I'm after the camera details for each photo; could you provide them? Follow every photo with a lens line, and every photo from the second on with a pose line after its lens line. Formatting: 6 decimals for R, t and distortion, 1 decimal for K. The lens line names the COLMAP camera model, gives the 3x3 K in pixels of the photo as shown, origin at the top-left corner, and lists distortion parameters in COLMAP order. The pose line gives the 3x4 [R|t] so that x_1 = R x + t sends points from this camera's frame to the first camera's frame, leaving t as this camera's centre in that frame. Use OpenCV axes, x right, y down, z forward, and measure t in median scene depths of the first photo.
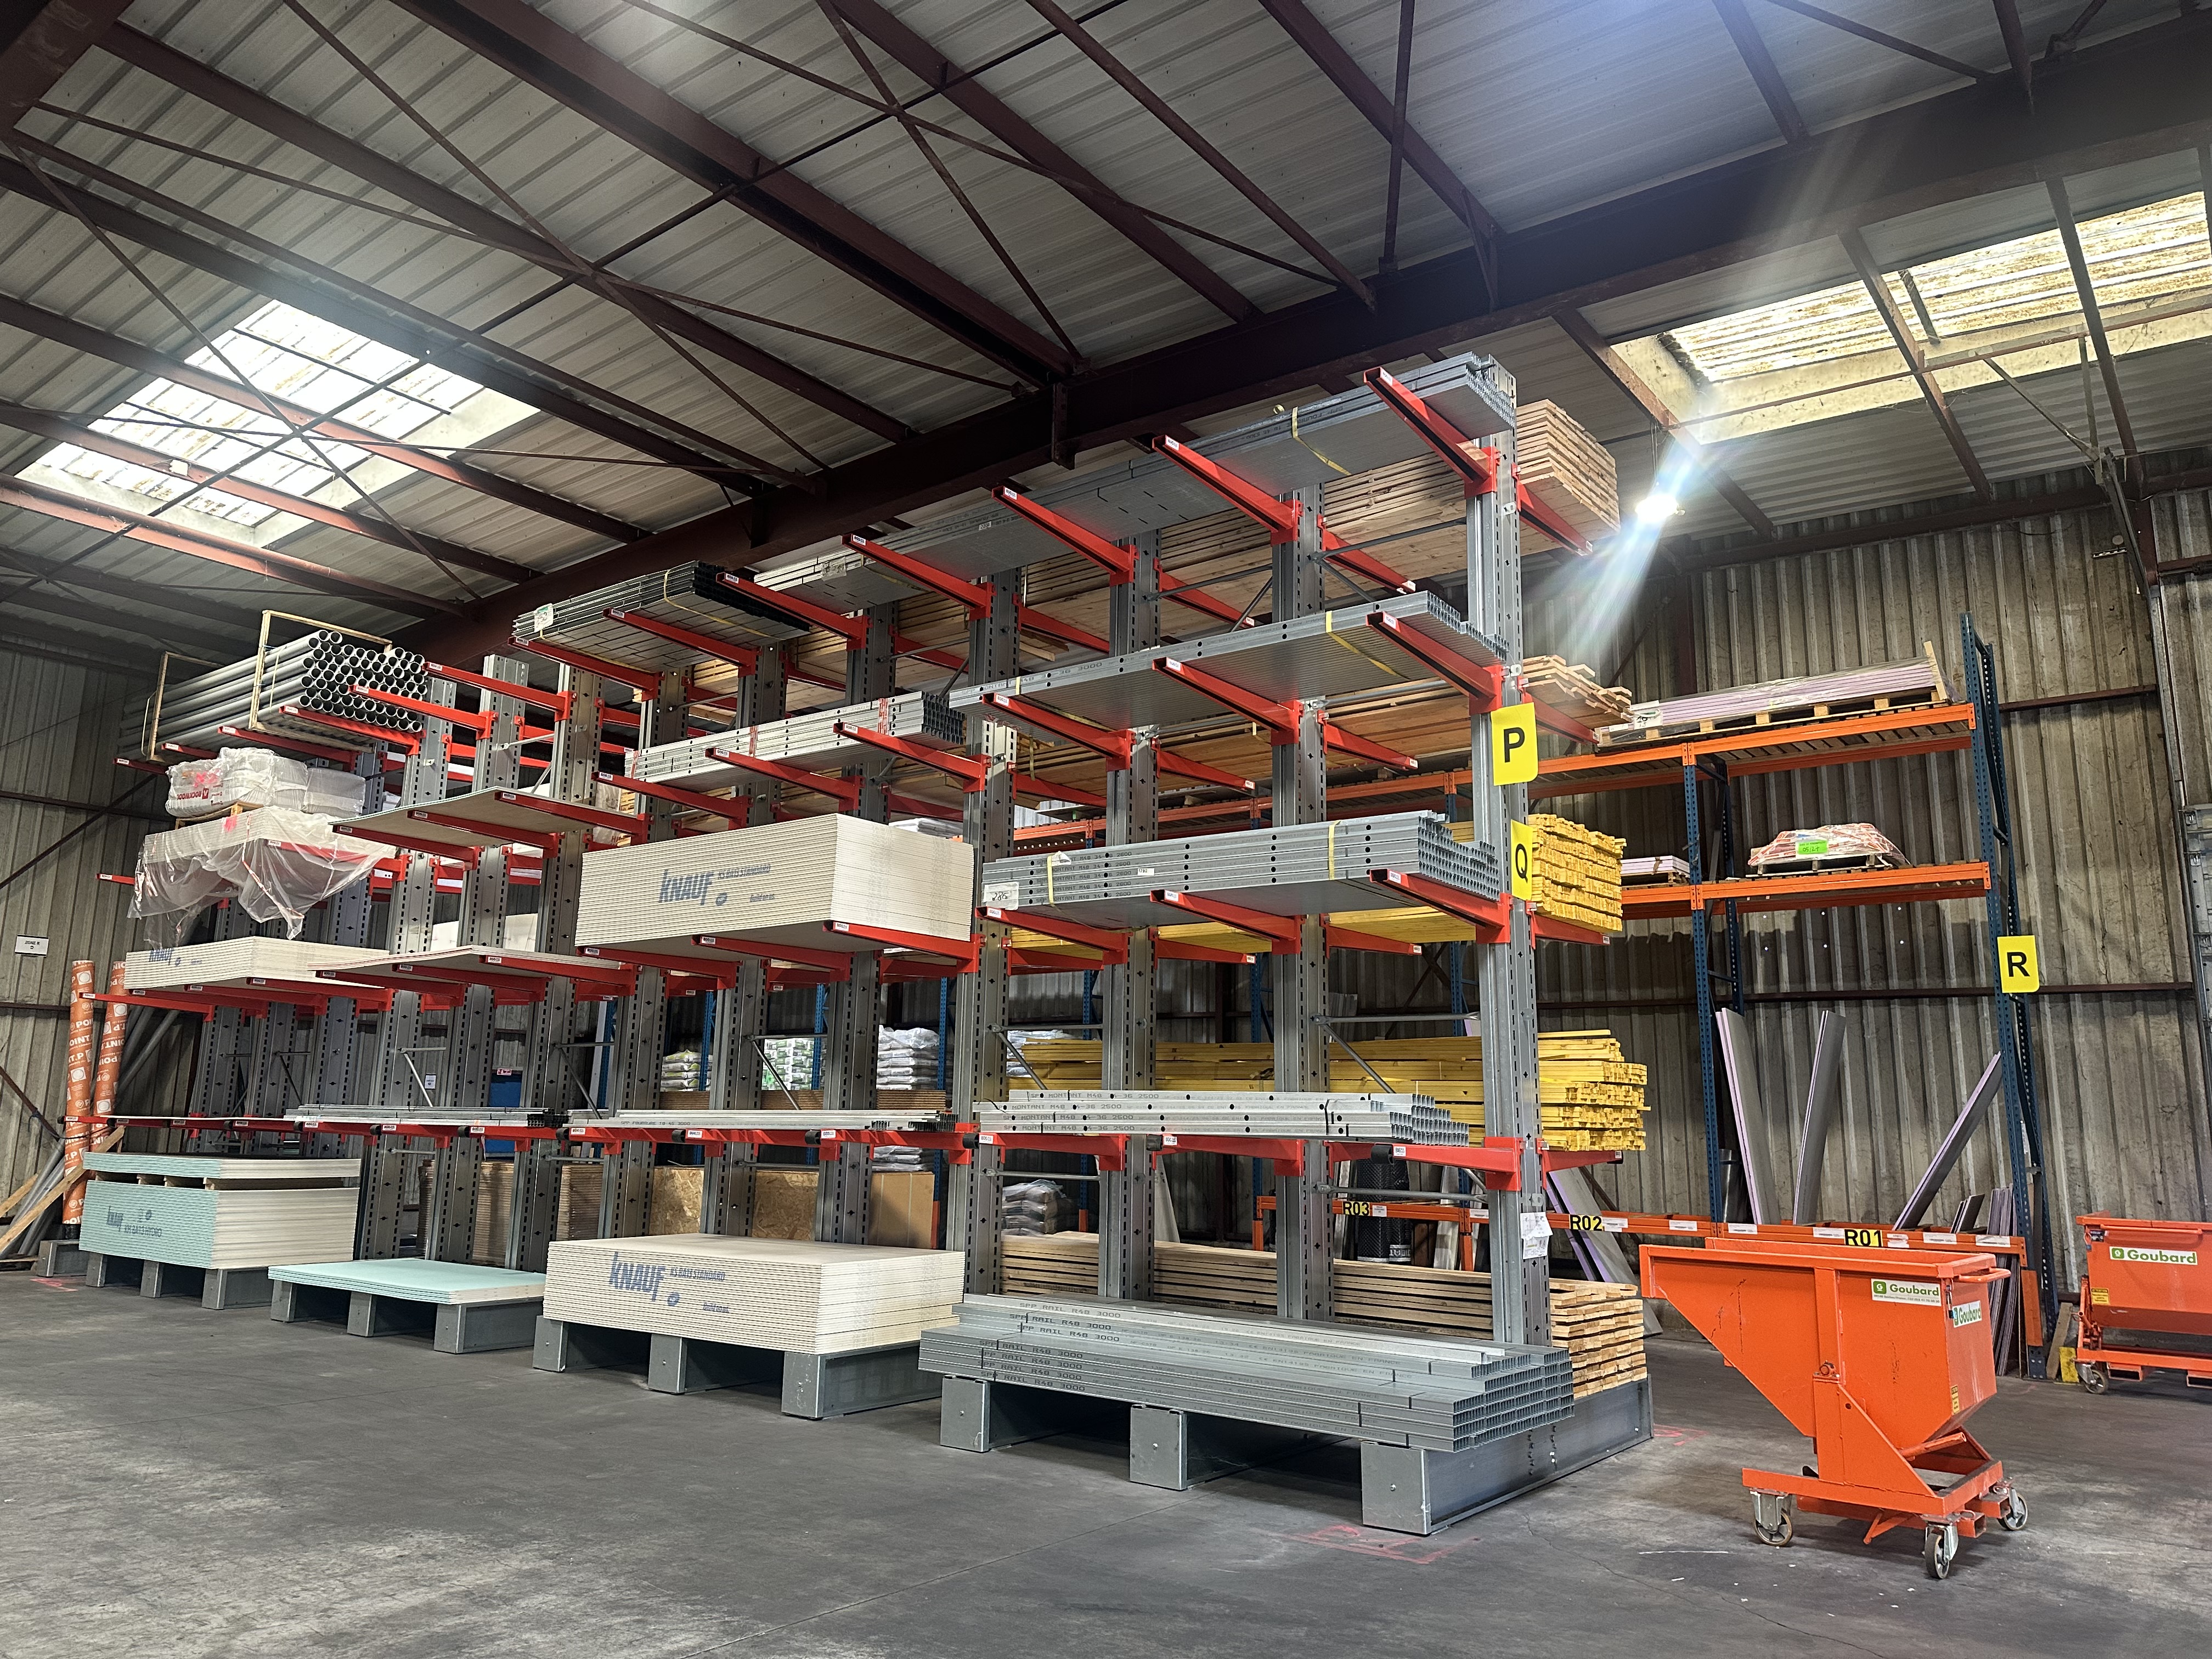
lens RADIAL K [[1530.5, 0, 1132.2], [0, 1530.5, 816.2], [0, 0, 1]] dist [0.055418, -0.057751]
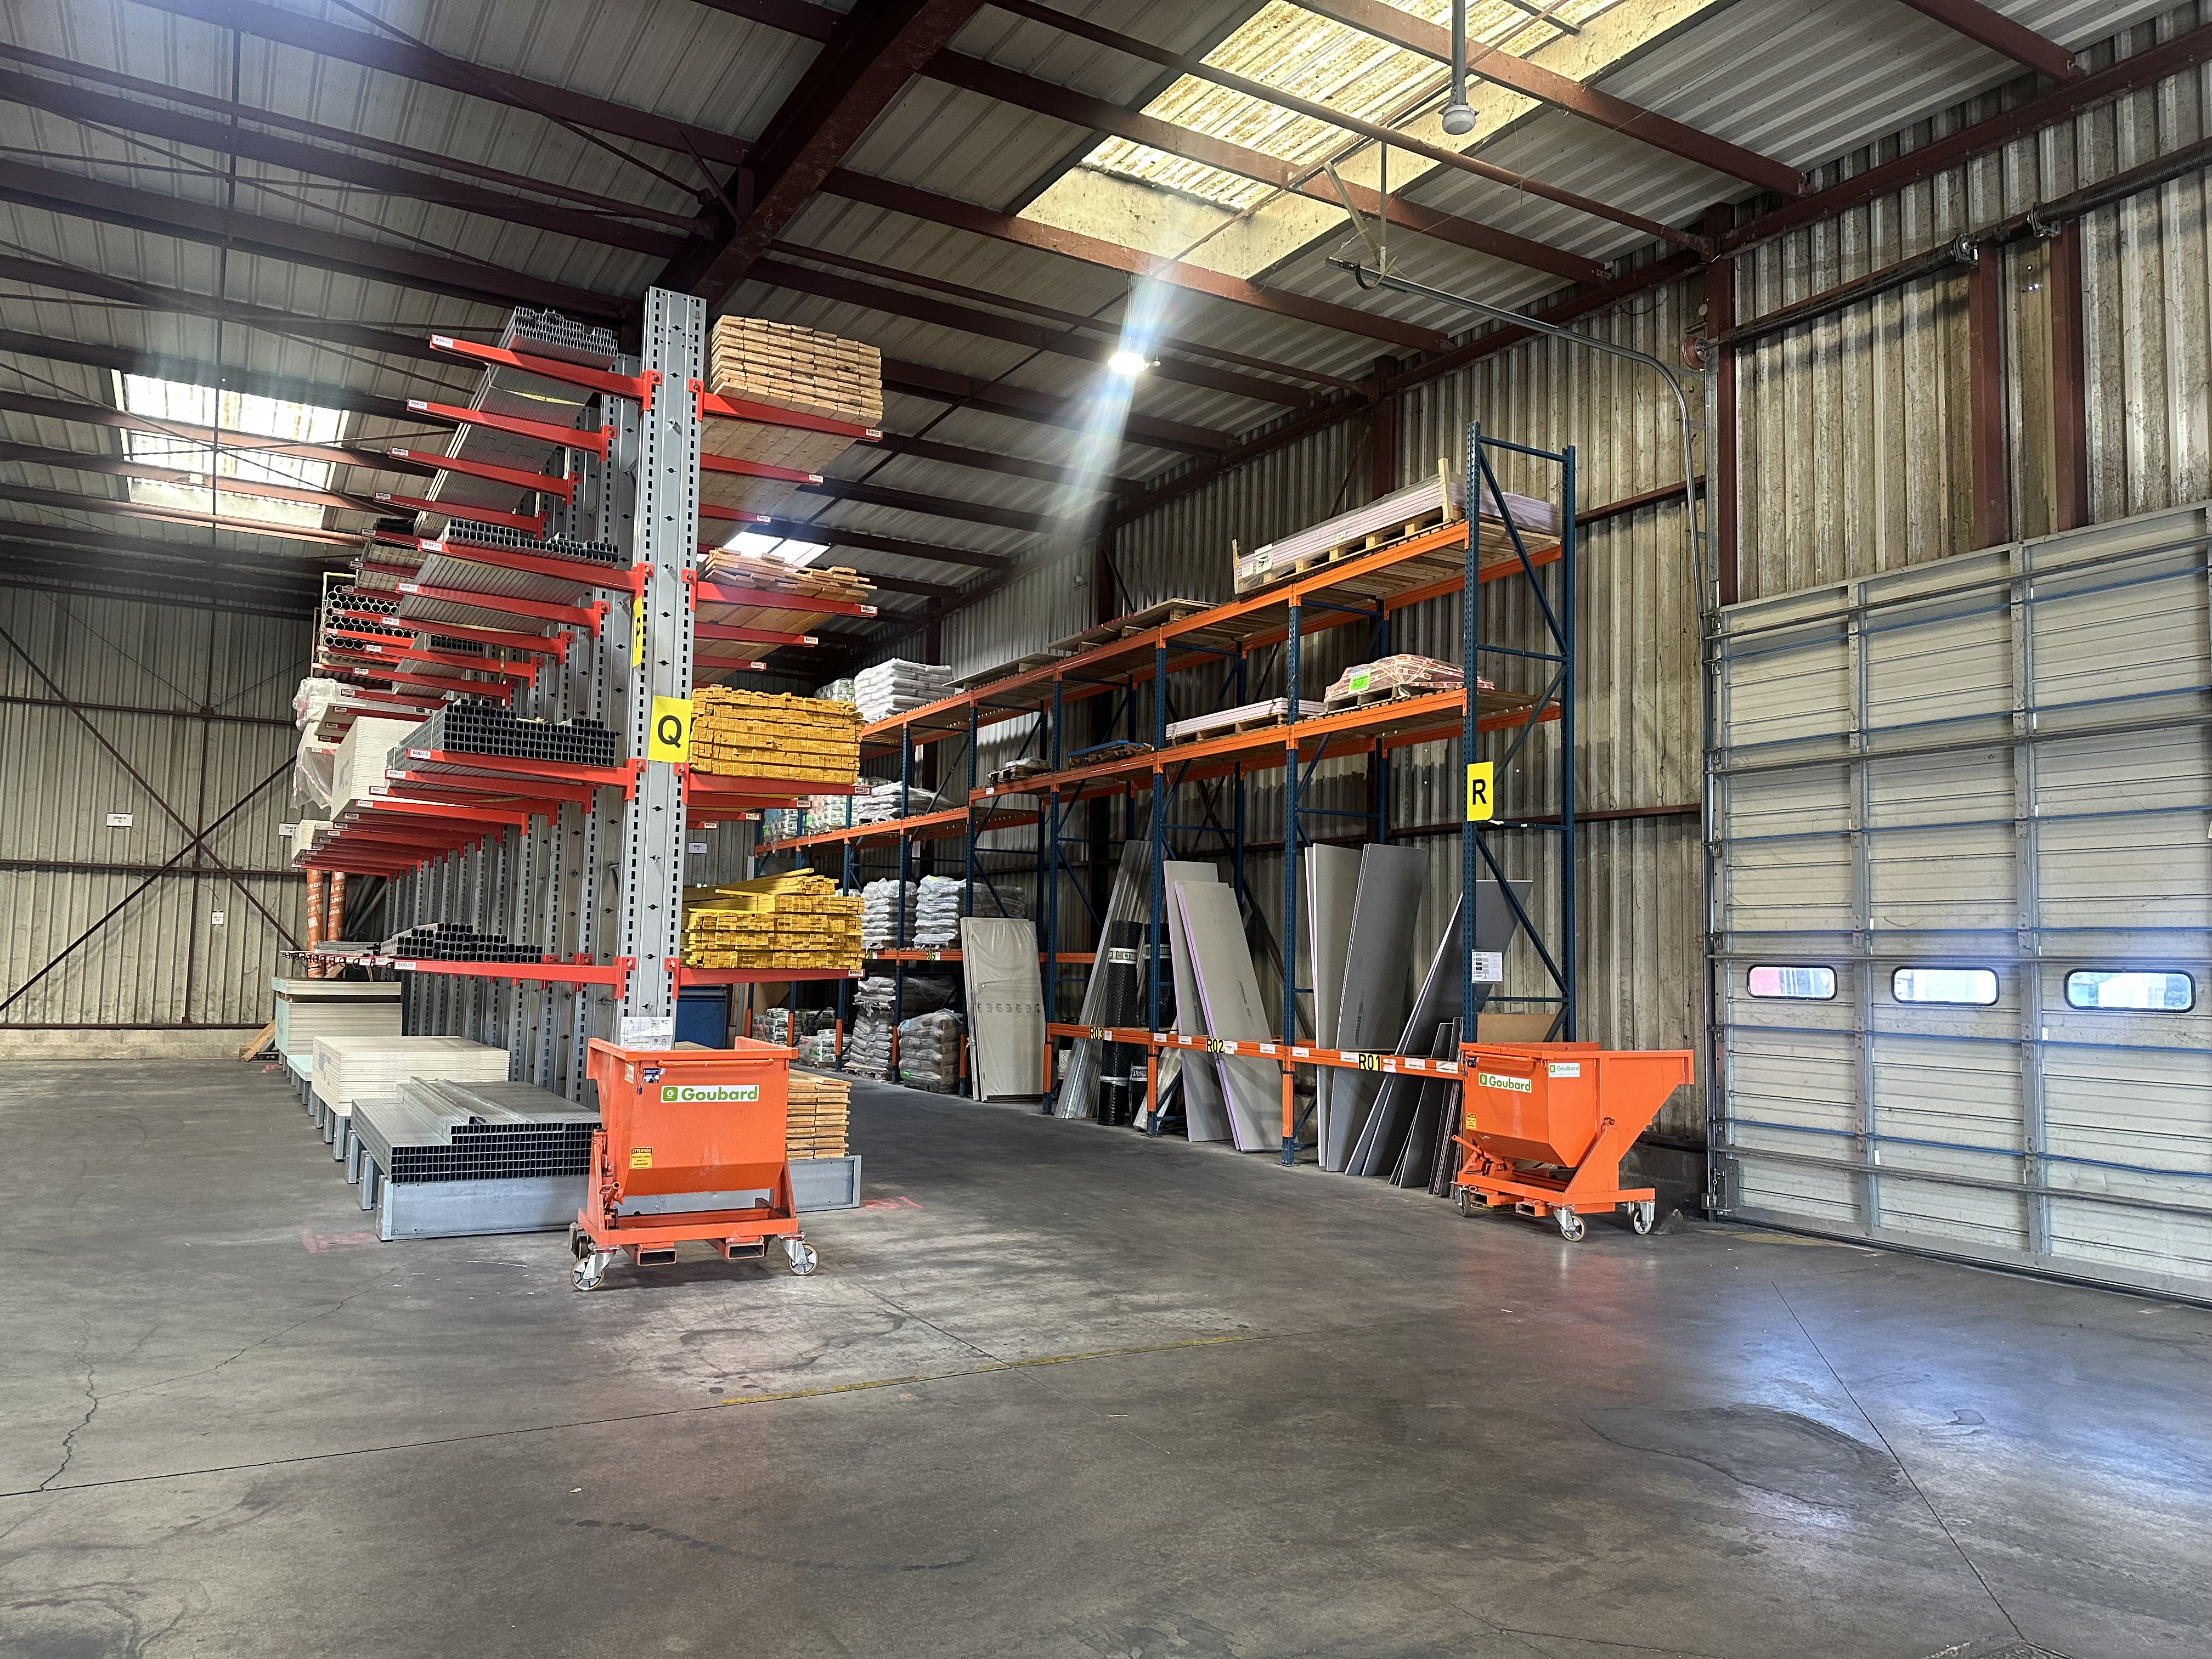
lens RADIAL K [[1547.8, 0, 1148.0], [0, 1547.8, 830.2], [0, 0, 1]] dist [0.142616, -0.240507]
pose [[0.918545, -0.030084, -0.394171, 0.707168], [0.070783, 0.993502, 0.089121, 0.016146], [0.388929, -0.109762, 0.914706, 0.016658]]
